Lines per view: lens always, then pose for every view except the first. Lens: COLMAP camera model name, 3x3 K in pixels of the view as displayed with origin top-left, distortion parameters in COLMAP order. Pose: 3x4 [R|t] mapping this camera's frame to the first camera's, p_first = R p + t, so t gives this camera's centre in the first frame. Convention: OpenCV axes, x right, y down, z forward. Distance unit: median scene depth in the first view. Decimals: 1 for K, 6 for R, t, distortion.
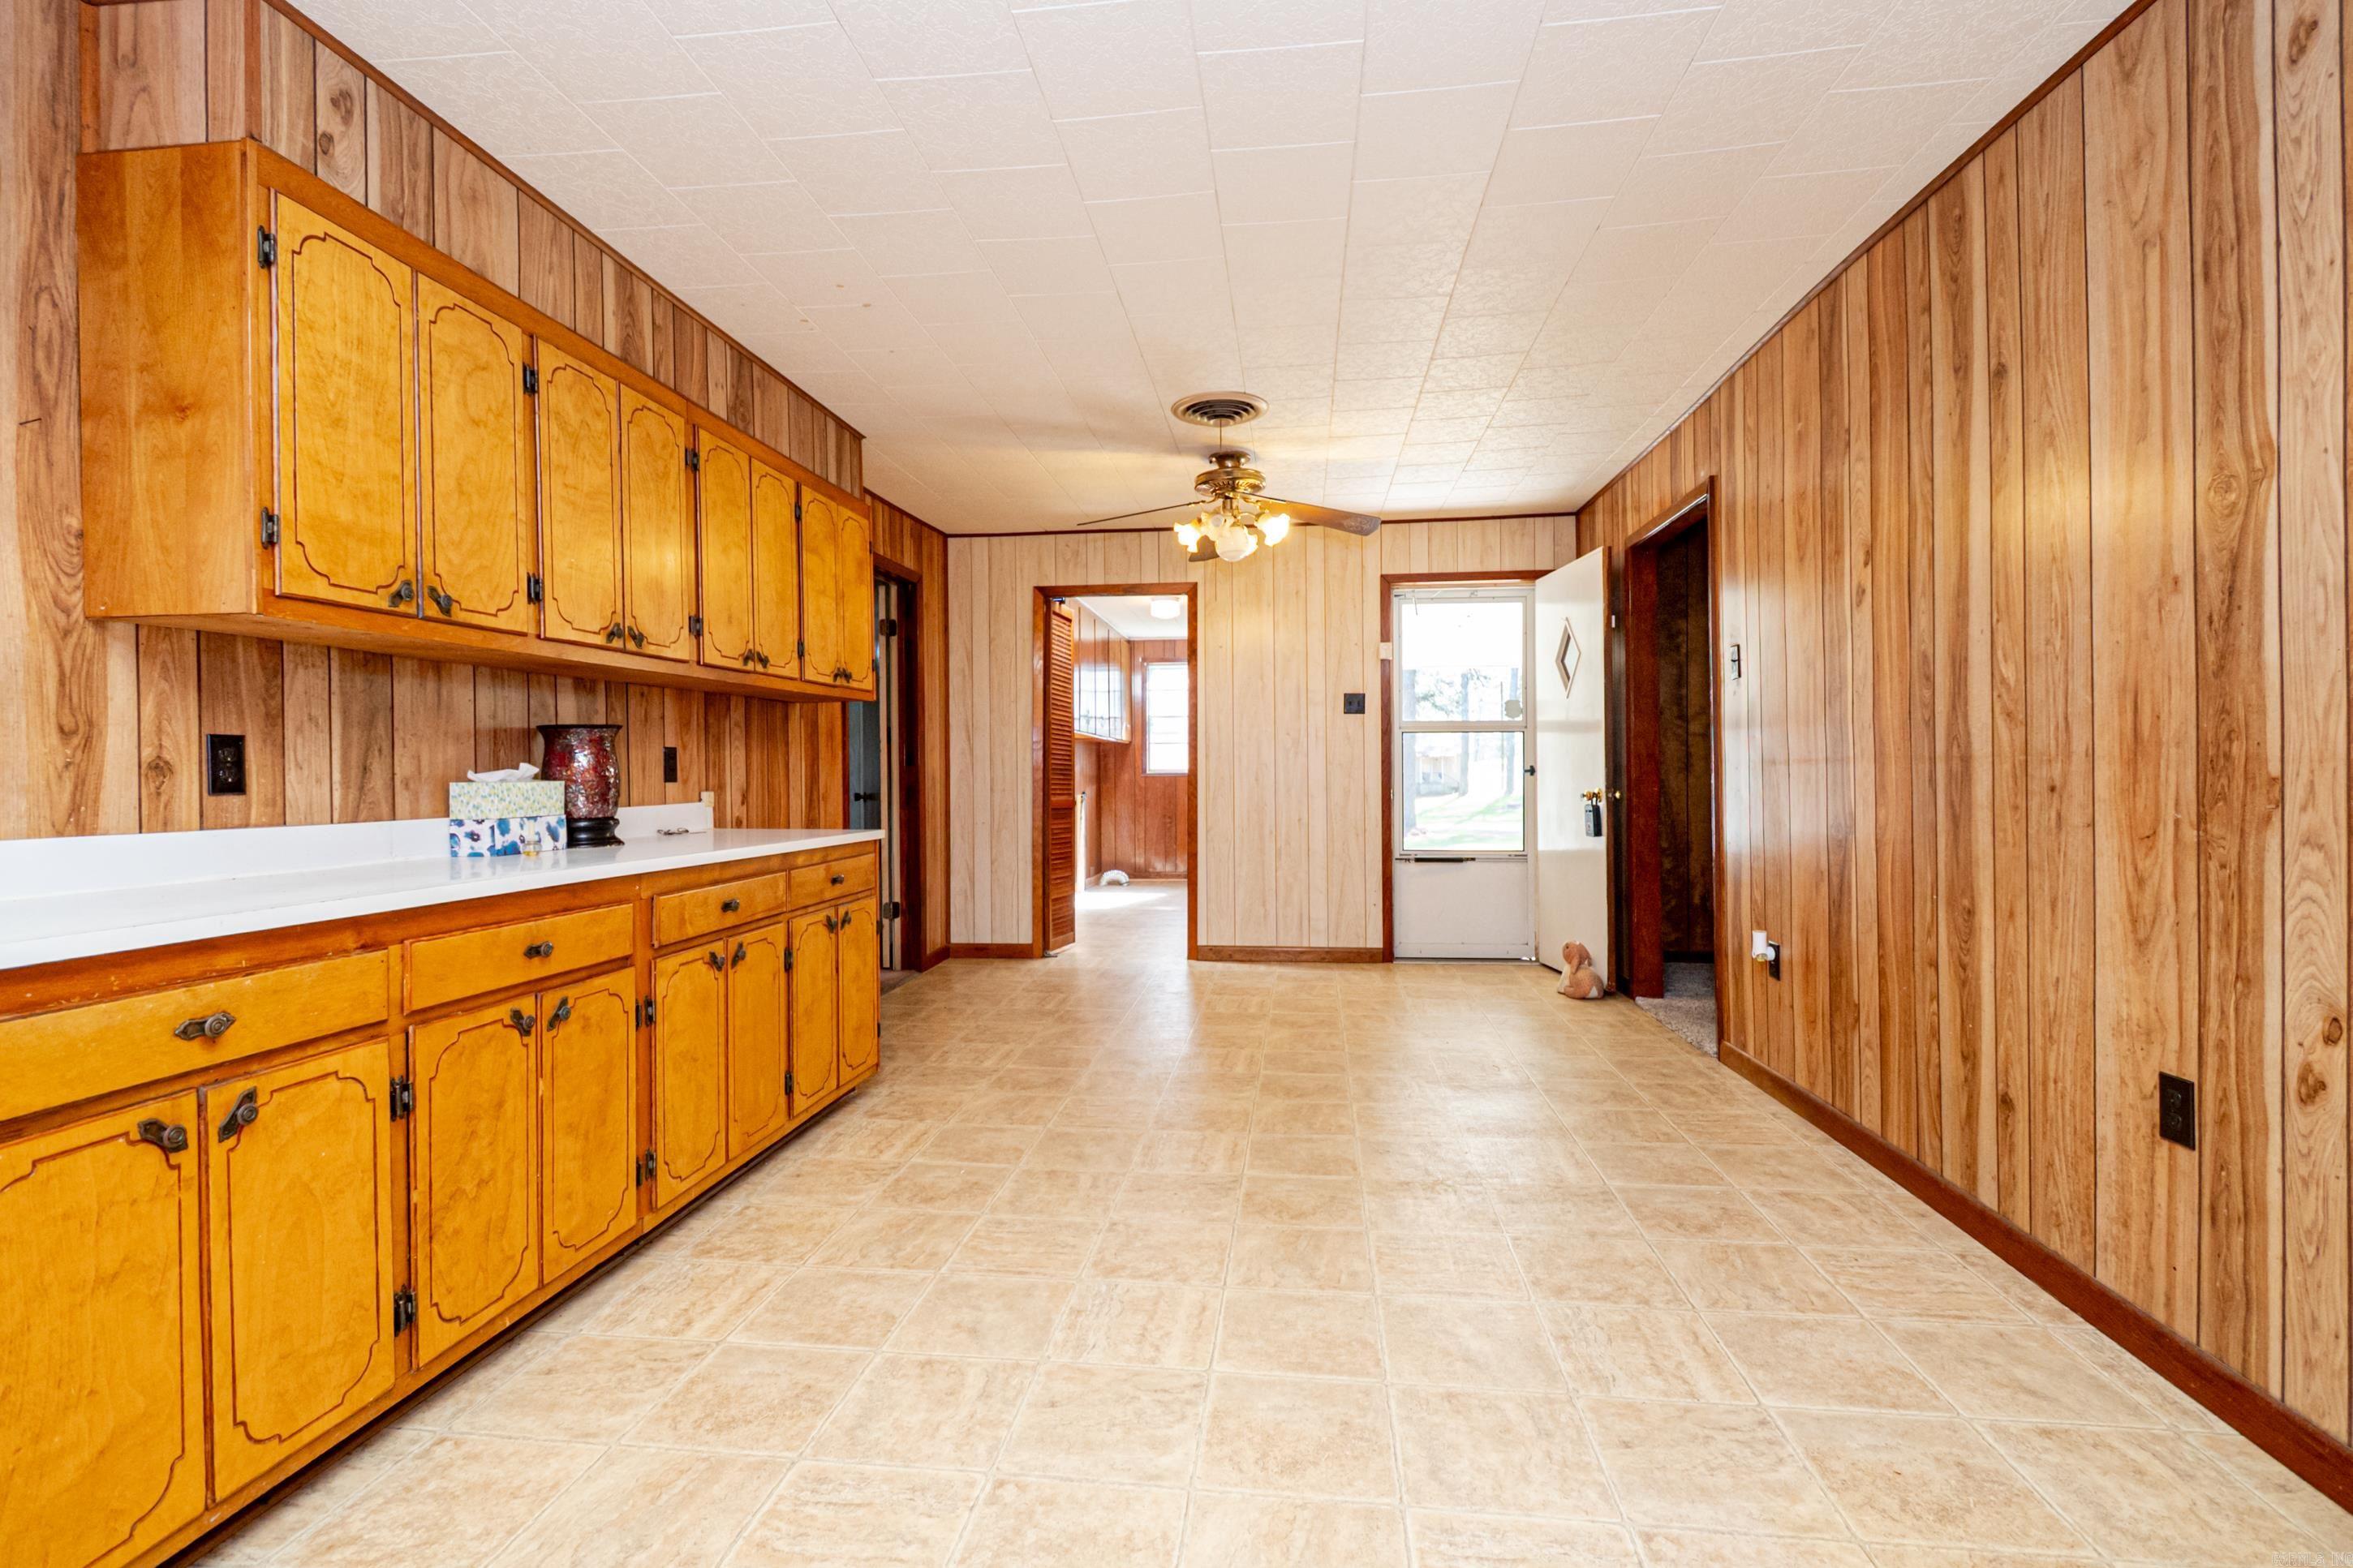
lens RADIAL K [[1052.7, 0, 1175.2], [0, 1052.7, 777.0], [0, 0, 1]] dist [0.000867, -0.001341]
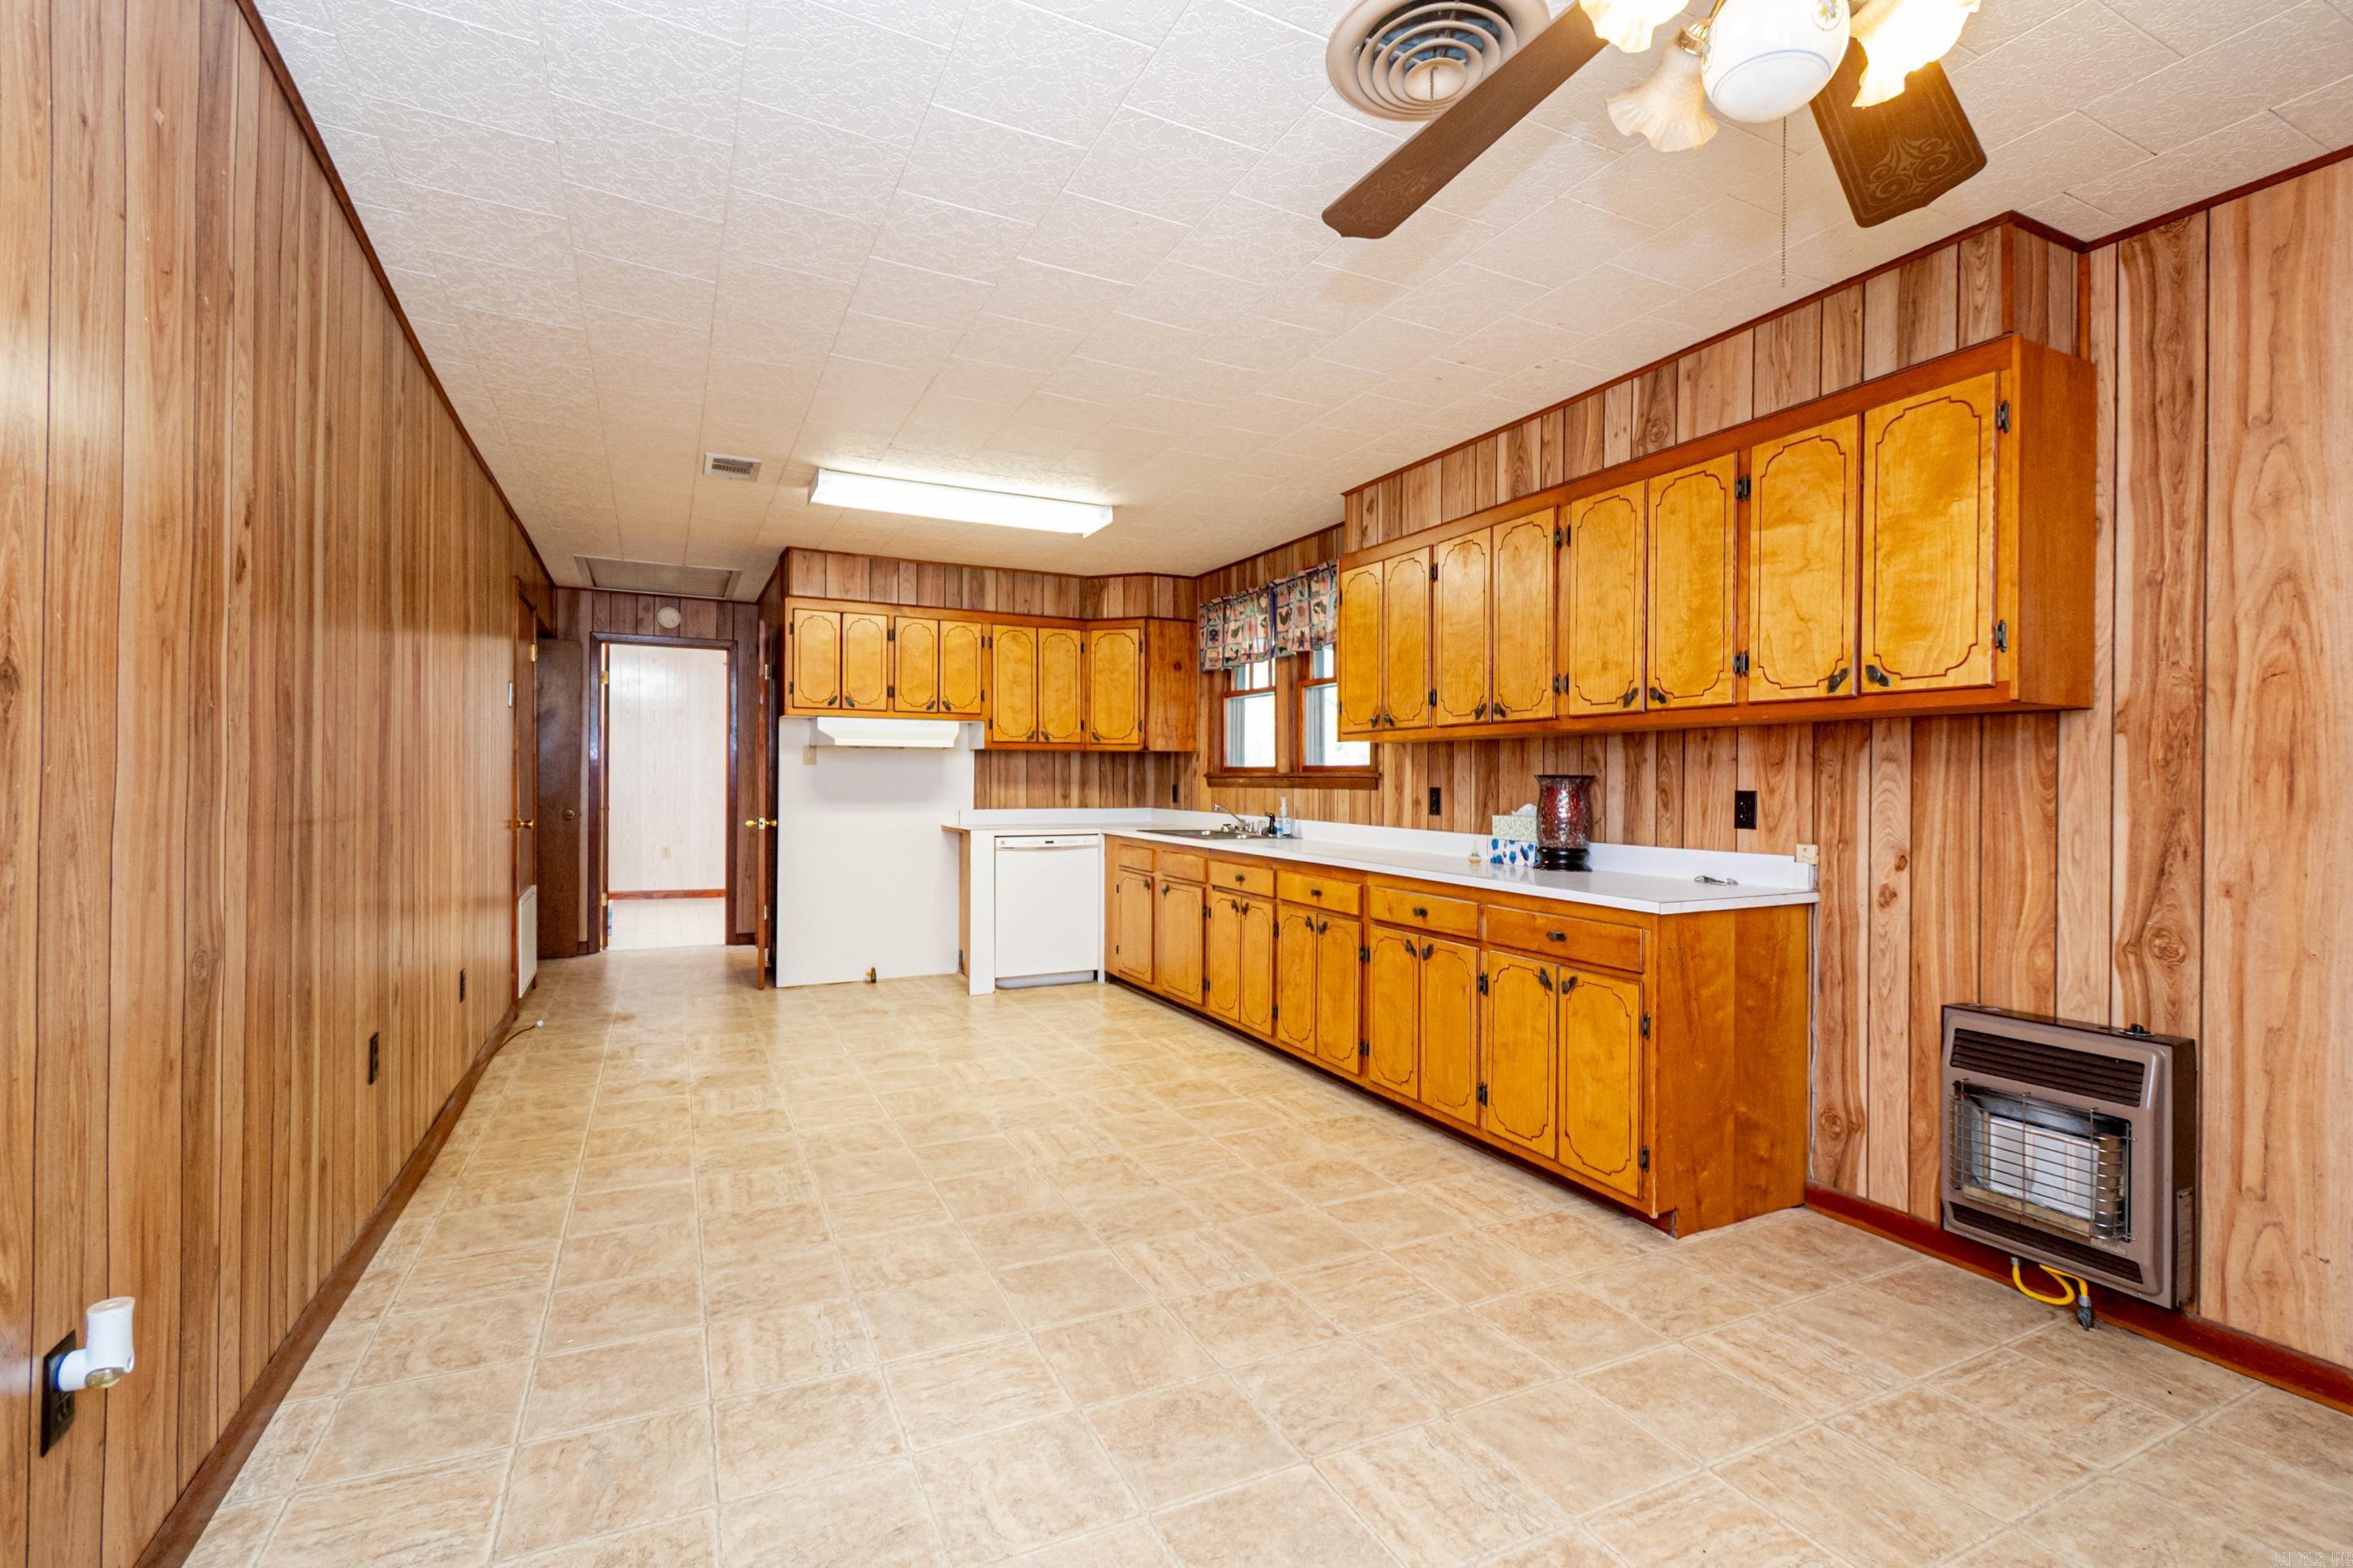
lens RADIAL K [[1052.7, 0, 1176.6], [0, 1052.7, 774.9], [0, 0, 1]] dist [0.000867, -0.001341]
pose [[-0.840193, -0.000873, -0.542287, 0.589152], [-0.004252, 0.999979, 0.004978, -0.060088], [0.542271, 0.006488, -0.840179, 2.039517]]
